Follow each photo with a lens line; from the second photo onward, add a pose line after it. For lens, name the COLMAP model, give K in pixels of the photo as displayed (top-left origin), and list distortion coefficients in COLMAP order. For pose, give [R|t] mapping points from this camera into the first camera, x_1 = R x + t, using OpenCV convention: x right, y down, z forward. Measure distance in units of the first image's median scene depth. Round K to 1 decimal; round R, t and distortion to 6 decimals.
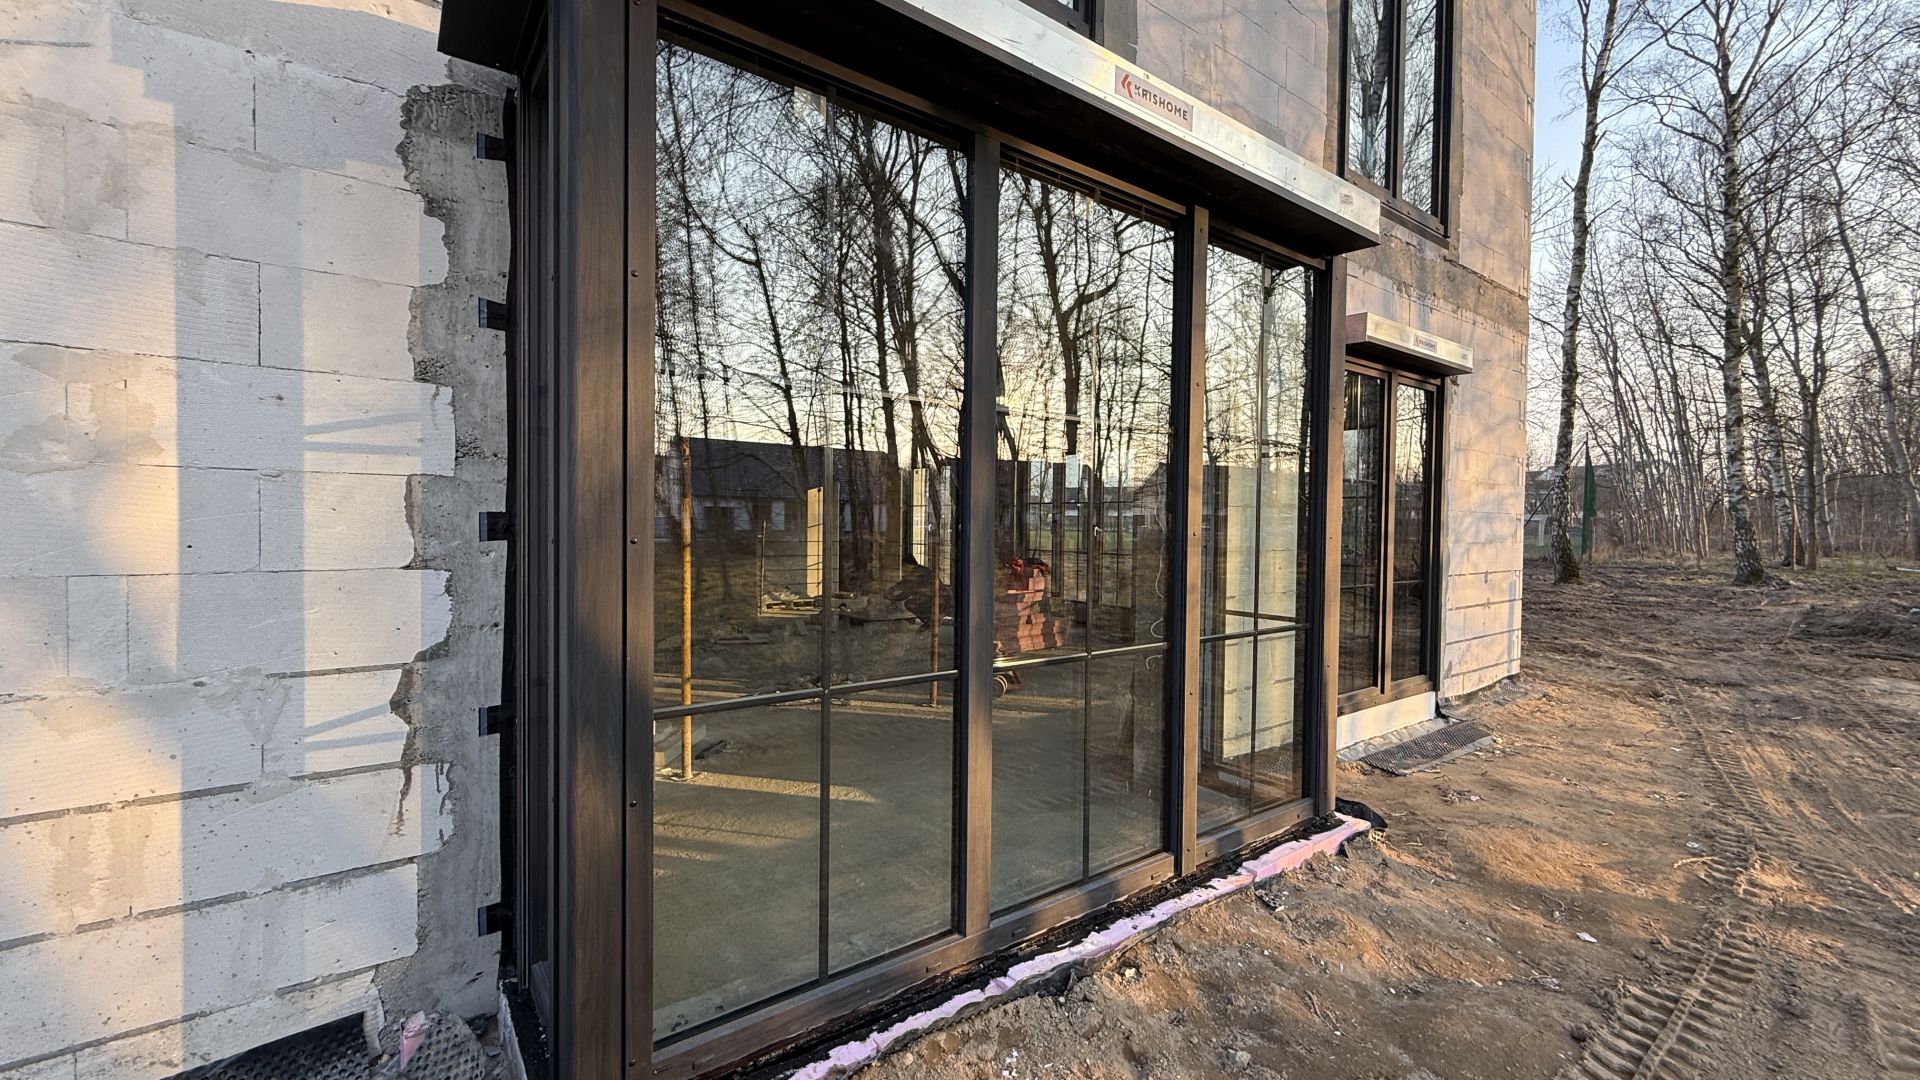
lens RADIAL K [[762.9, 0, 960.0], [0, 762.9, 540.0], [0, 0, 1]] dist [-0.003446, 0.001929]
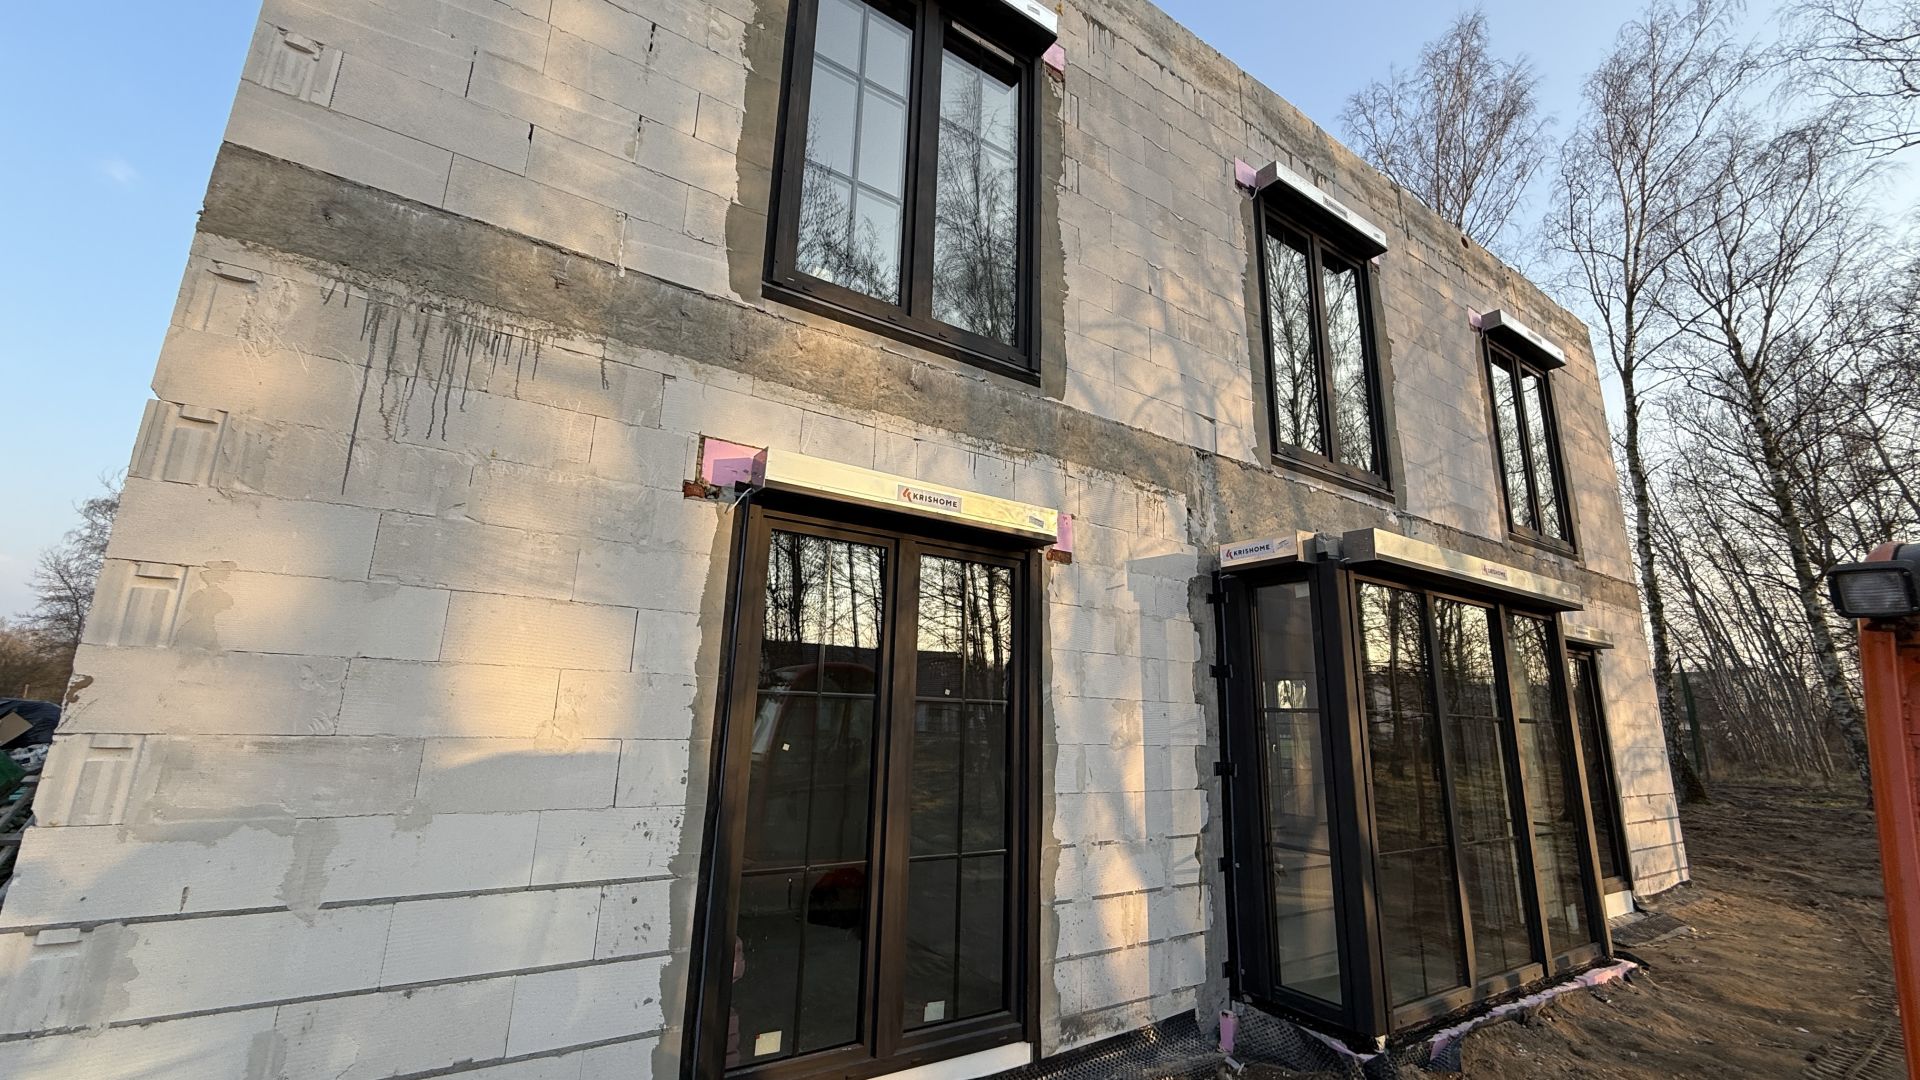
lens RADIAL K [[762.9, 0, 960.0], [0, 762.9, 540.0], [0, 0, 1]] dist [-0.003446, 0.001929]
pose [[0.998143, 0.003186, -0.060827, -0.380883], [-0.018416, 0.967681, -0.251504, -0.028148], [0.058060, 0.252157, 0.965943, -0.410509]]
